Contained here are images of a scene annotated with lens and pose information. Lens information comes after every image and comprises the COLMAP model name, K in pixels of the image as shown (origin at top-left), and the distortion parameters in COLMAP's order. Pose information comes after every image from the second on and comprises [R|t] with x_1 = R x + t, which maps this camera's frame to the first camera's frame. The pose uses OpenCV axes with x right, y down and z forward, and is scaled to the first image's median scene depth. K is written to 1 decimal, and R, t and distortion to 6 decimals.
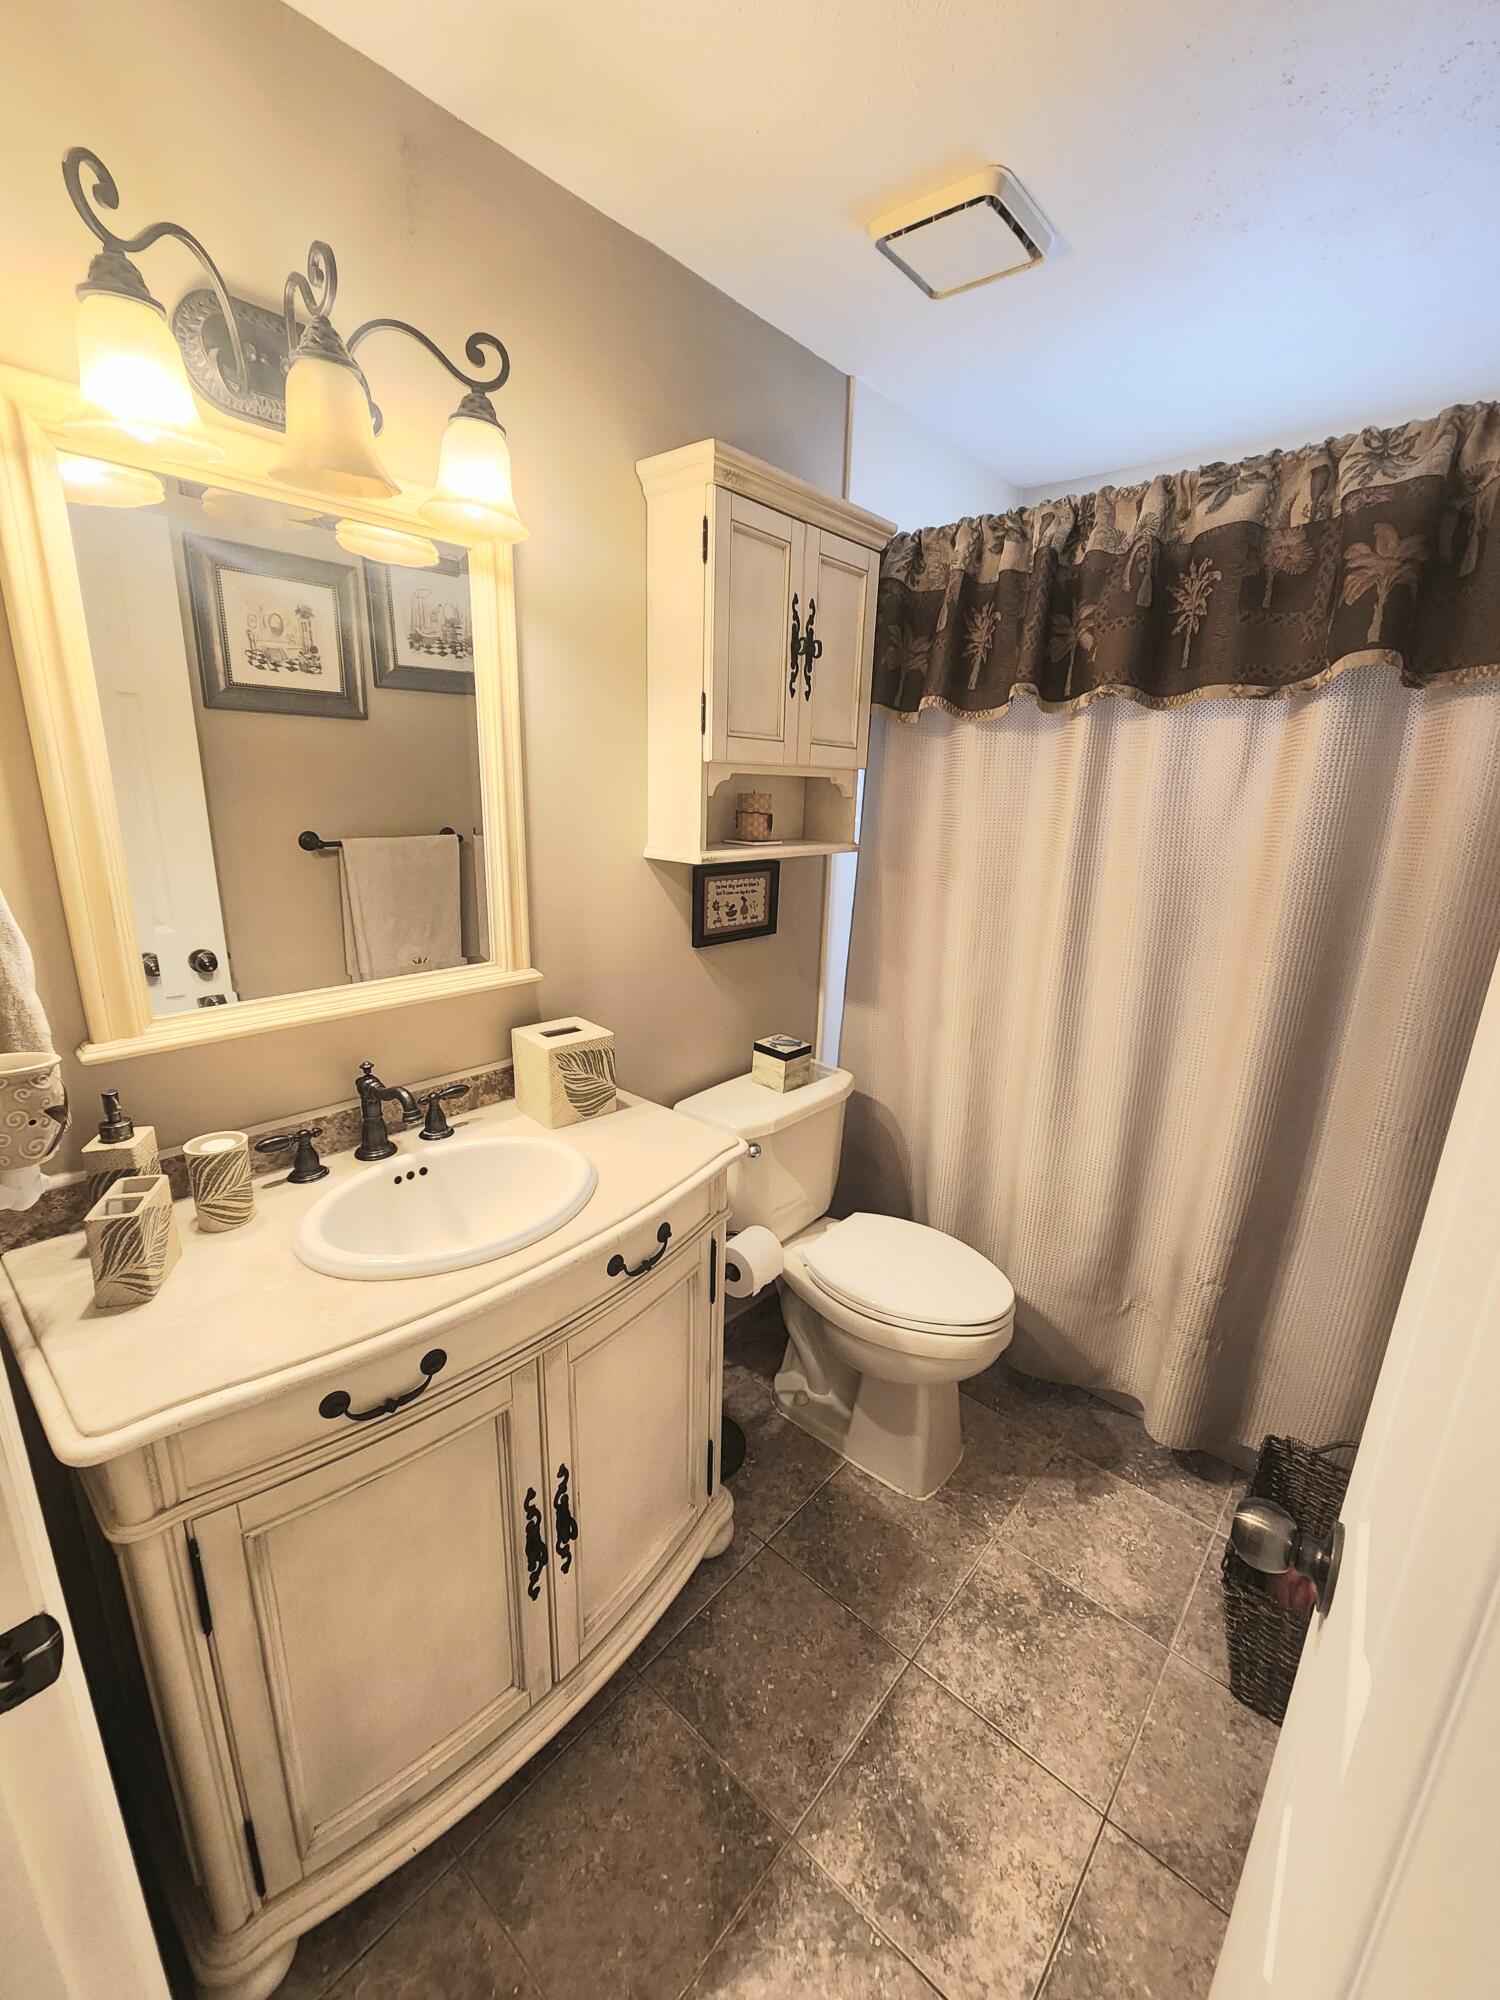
lens RADIAL K [[812.1, 0, 759.2], [0, 812.1, 1004.9], [0, 0, 1]] dist [0.000422, -0.001744]
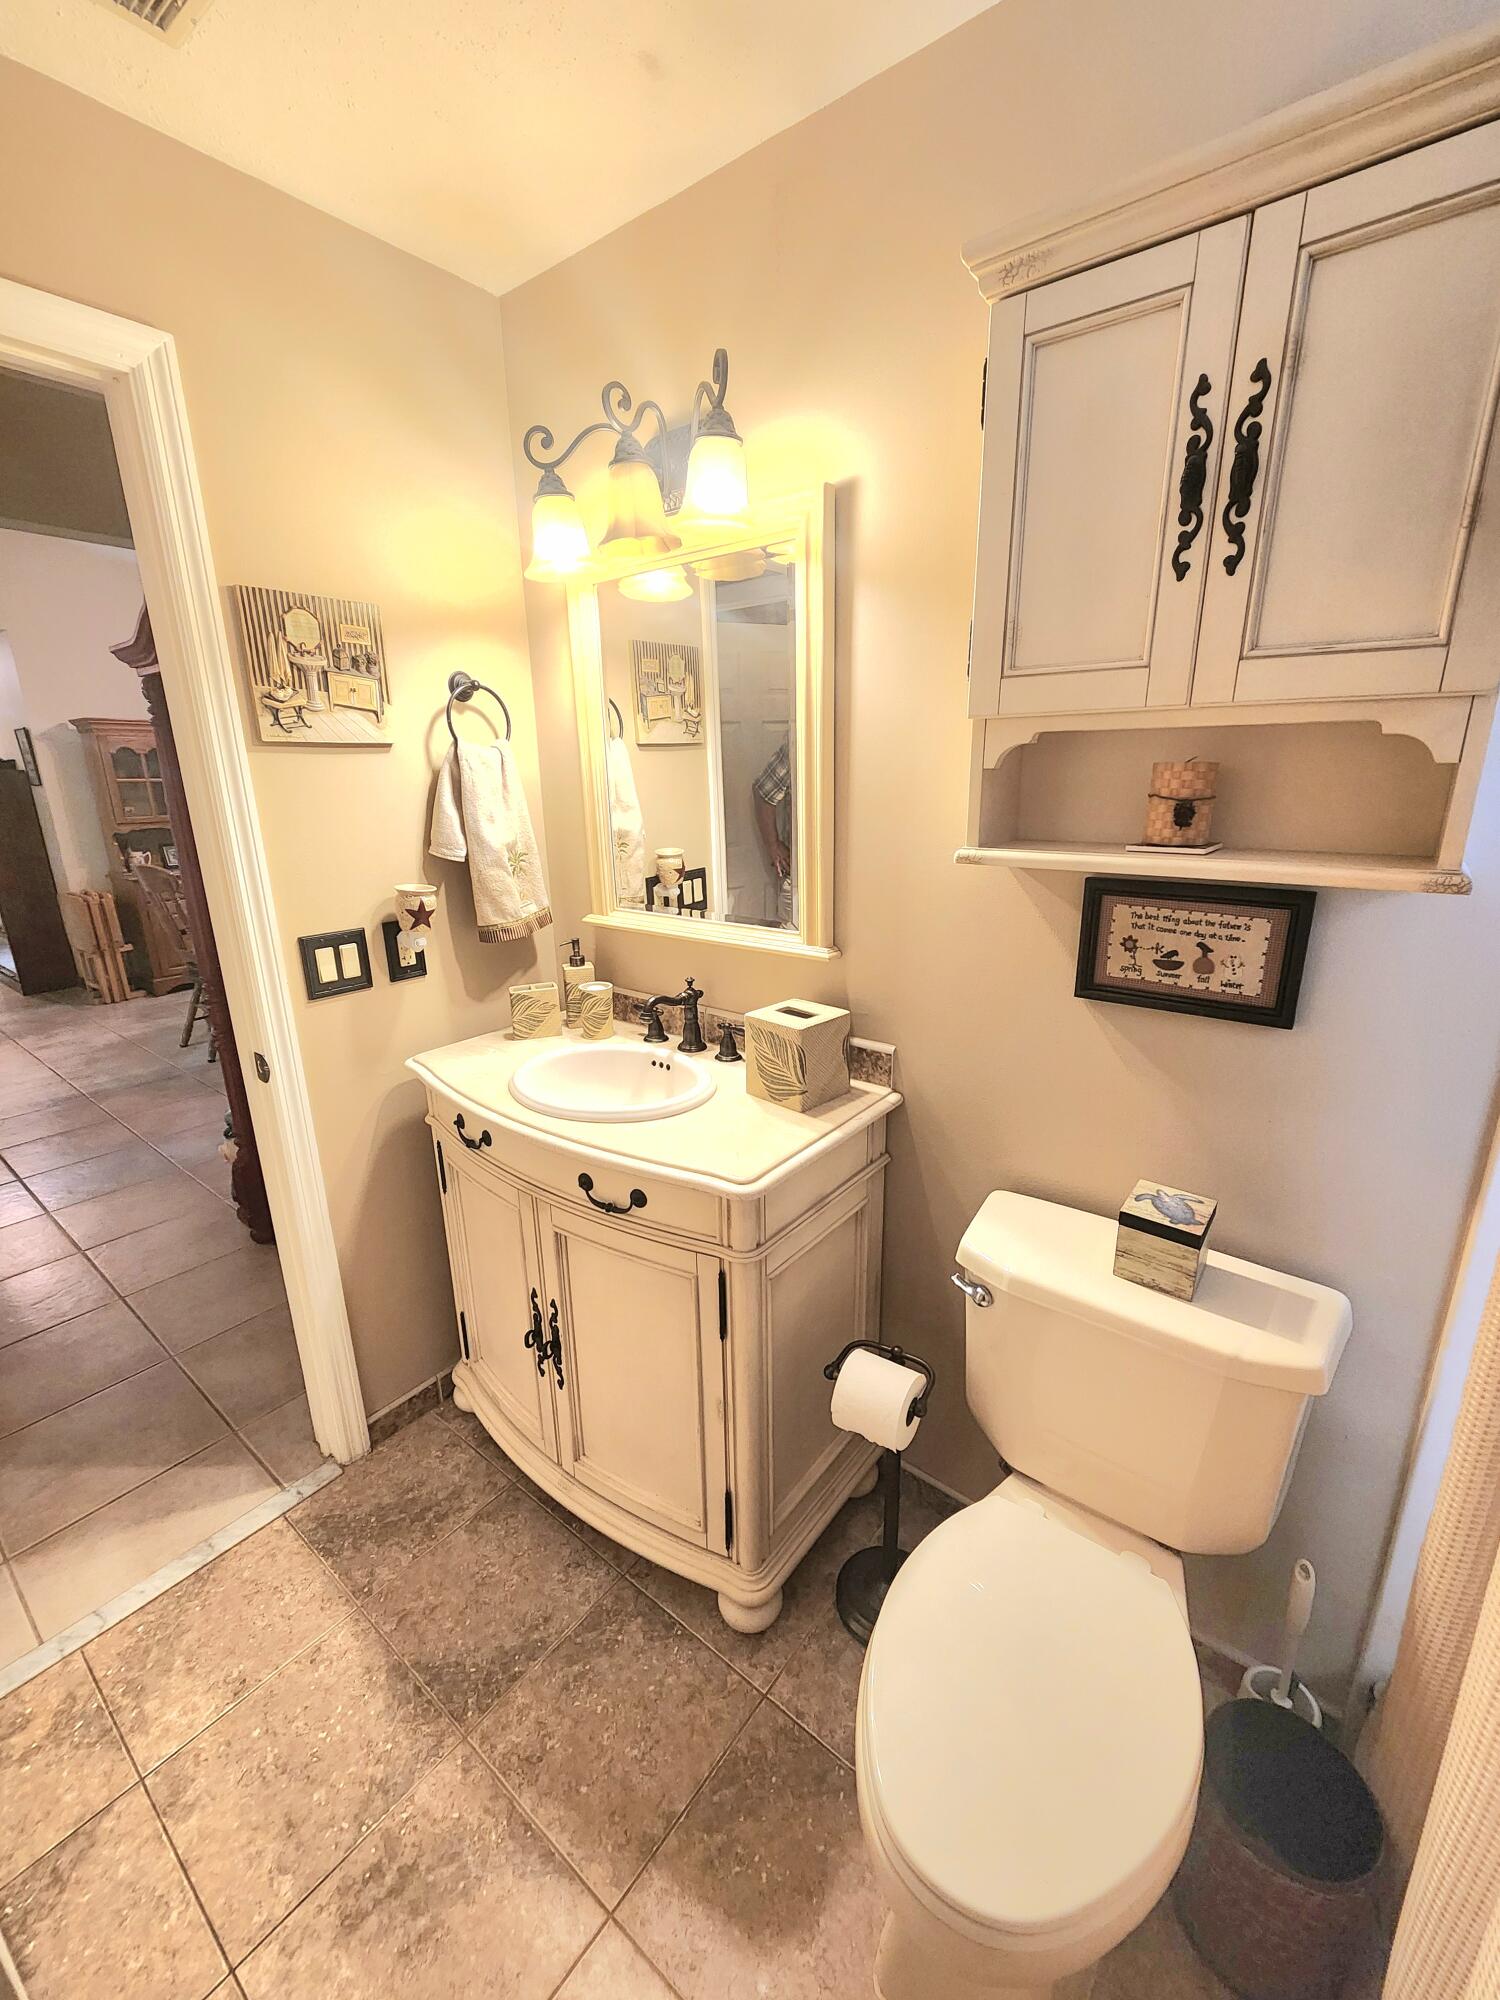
lens RADIAL K [[812.1, 0, 757.2], [0, 812.1, 1001.9], [0, 0, 1]] dist [0.000422, -0.001744]
pose [[0.053174, 0.246591, -0.967660, 0.675443], [-0.254350, 0.940414, 0.225671, -0.181192], [0.965649, 0.234125, 0.112726, 0.804018]]
